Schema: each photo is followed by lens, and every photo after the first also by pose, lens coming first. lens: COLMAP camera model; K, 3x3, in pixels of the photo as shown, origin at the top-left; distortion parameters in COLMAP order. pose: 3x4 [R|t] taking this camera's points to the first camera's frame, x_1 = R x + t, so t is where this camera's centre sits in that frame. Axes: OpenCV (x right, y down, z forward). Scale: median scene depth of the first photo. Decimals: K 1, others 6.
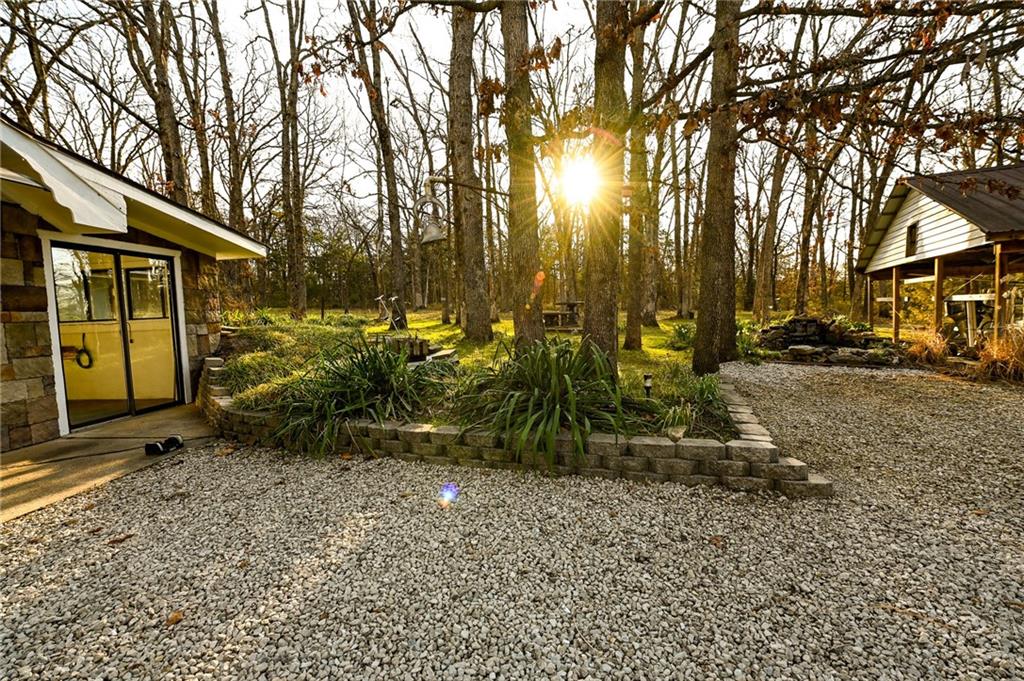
lens RADIAL K [[446.6, 0, 512.0], [0, 446.6, 340.5], [0, 0, 1]] dist [0.000390, 0.000012]
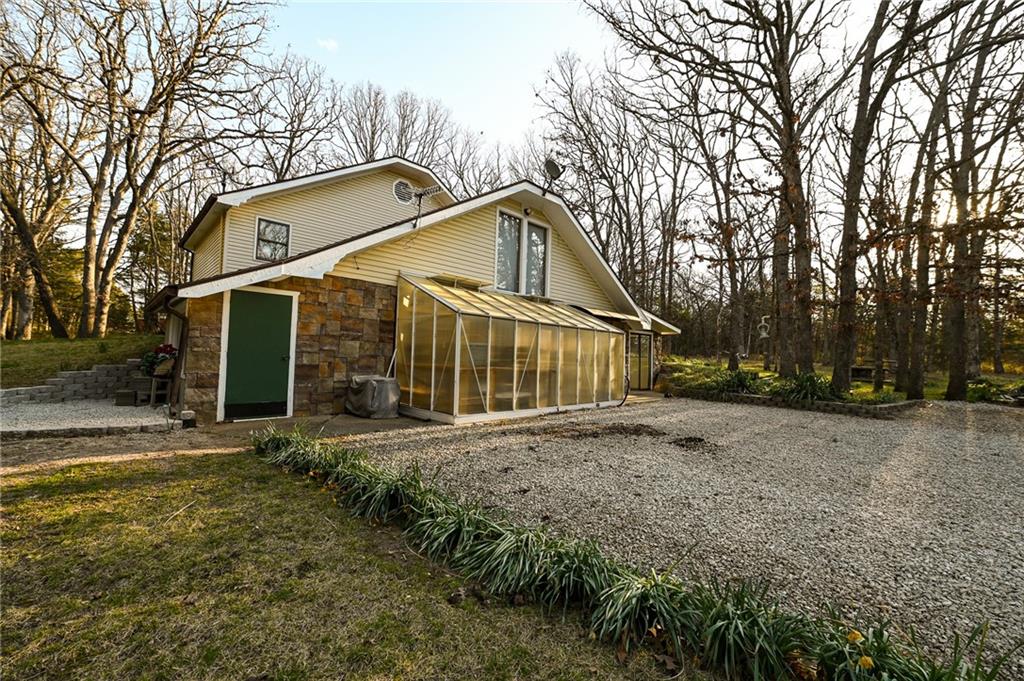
lens RADIAL K [[410.0, 0, 512.0], [0, 410.0, 340.5], [0, 0, 1]] dist [-0.012106, -0.000134]
pose [[0.760310, 0.033045, -0.648720, 0.372128], [-0.101571, 0.992468, -0.068488, 0.186791], [0.641570, 0.117963, 0.757939, -2.552666]]
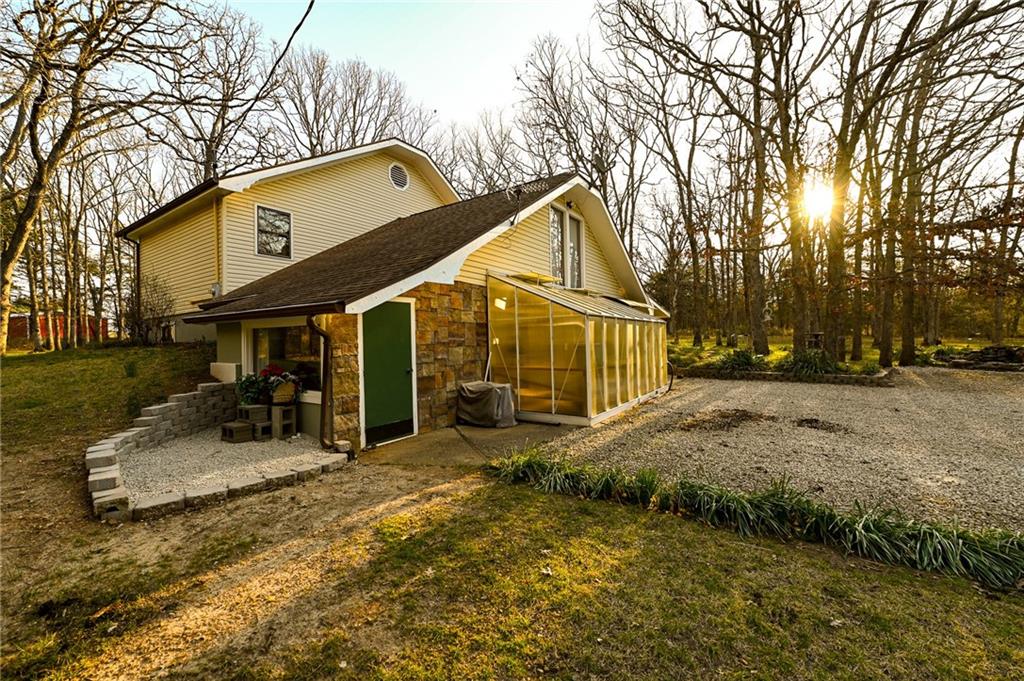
lens RADIAL K [[410.0, 0, 512.0], [0, 410.0, 340.5], [0, 0, 1]] dist [-0.012106, -0.000134]
pose [[0.875790, 0.019316, -0.482306, -0.454698], [-0.043849, 0.998251, -0.039644, 0.162984], [0.480697, 0.055869, 0.875105, -3.109586]]
